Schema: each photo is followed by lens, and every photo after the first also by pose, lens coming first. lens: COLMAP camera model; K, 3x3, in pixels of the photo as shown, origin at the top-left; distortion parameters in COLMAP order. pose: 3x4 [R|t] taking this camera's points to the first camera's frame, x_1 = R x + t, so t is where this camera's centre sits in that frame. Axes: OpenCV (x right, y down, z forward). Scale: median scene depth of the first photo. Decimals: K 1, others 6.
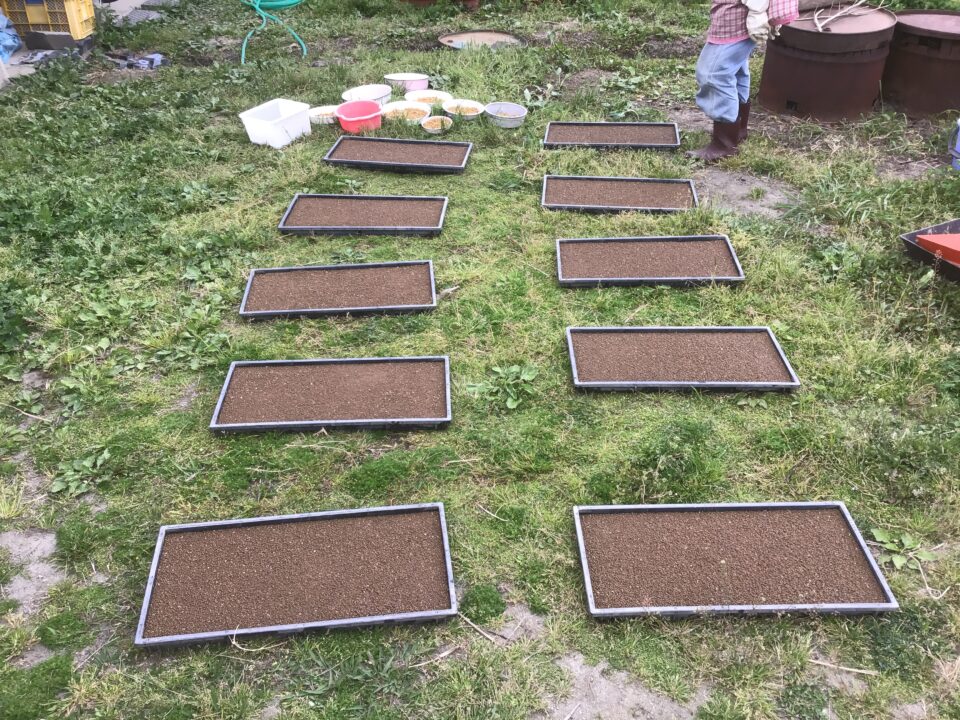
lens RADIAL K [[867.9, 0, 480.0], [0, 867.9, 360.0], [0, 0, 1]] dist [0.120560, -0.215803]
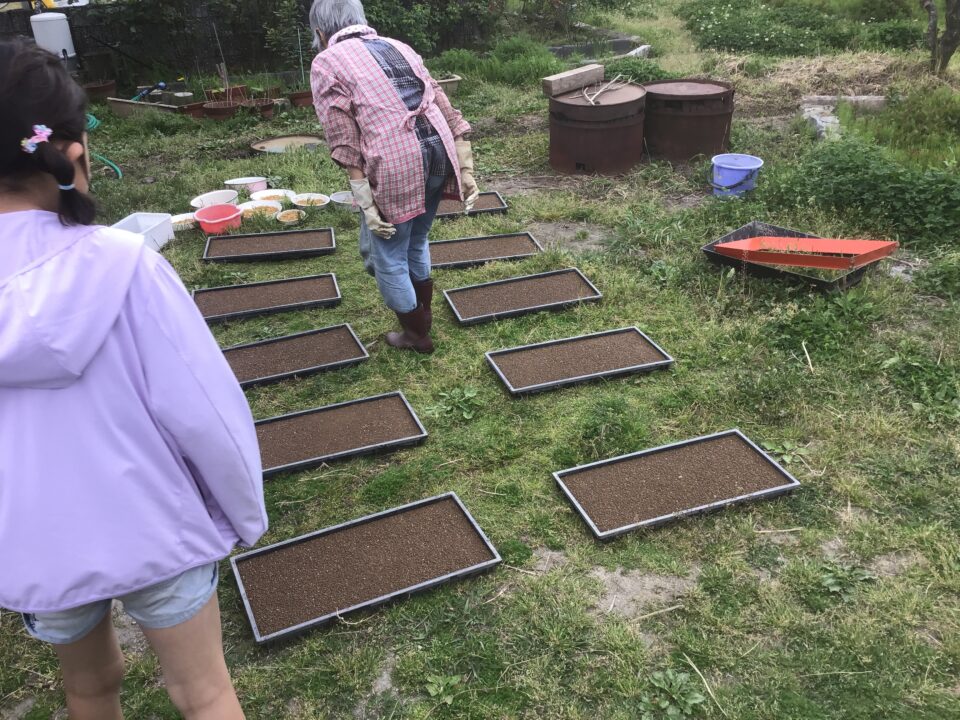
lens RADIAL K [[867.9, 0, 480.0], [0, 867.9, 360.0], [0, 0, 1]] dist [0.120560, -0.215803]
pose [[0.952225, -0.170466, 0.253393, -0.198589], [0.195629, 0.977612, -0.077481, 0.059353], [-0.234512, 0.123351, 0.964256, -0.149003]]
